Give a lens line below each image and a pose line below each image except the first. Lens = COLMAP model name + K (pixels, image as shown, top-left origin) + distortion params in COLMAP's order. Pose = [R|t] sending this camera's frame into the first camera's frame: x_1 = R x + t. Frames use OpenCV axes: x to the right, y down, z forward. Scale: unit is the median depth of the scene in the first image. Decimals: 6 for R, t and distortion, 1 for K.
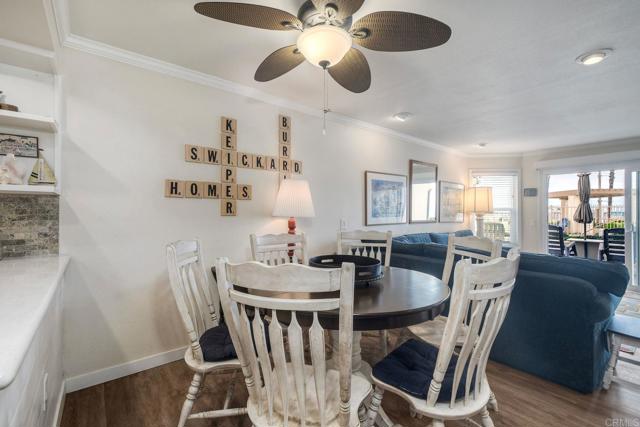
lens RADIAL K [[283.1, 0, 320.0], [0, 283.1, 213.5], [0, 0, 1]] dist [0.000216, 0.000107]
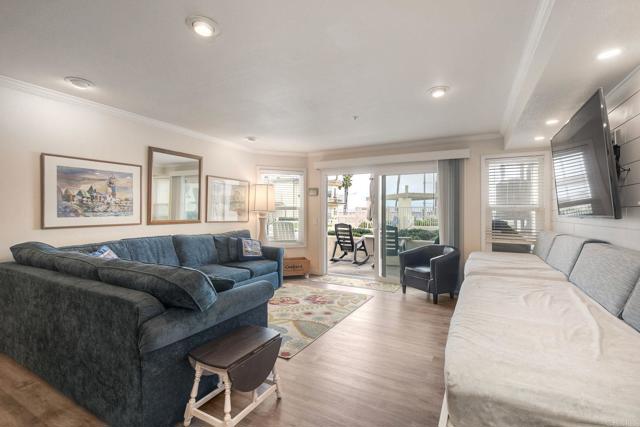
lens RADIAL K [[283.1, 0, 320.0], [0, 283.1, 213.5], [0, 0, 1]] dist [0.000216, 0.000107]
pose [[0.927553, -0.000207, 0.373692, 0.413297], [-0.001061, 0.999994, 0.003188, 0.000992], [-0.373690, -0.003354, 0.927547, 0.041748]]
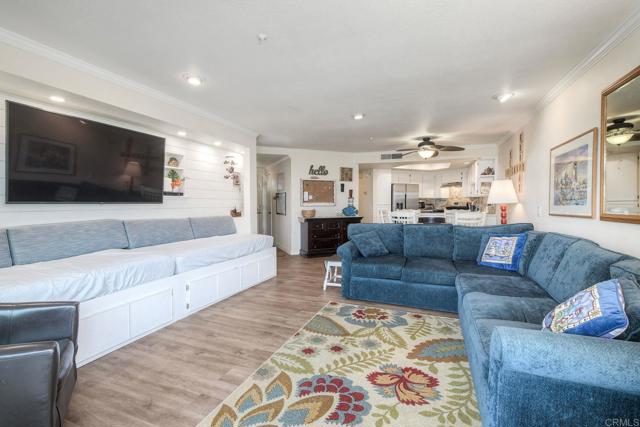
lens RADIAL K [[283.1, 0, 320.0], [0, 283.1, 213.5], [0, 0, 1]] dist [0.000216, 0.000107]
pose [[-0.874150, 0.012914, -0.485484, 0.878717], [-0.001739, 0.999557, 0.029718, 0.009862], [0.485653, 0.026822, -0.873740, 1.050538]]
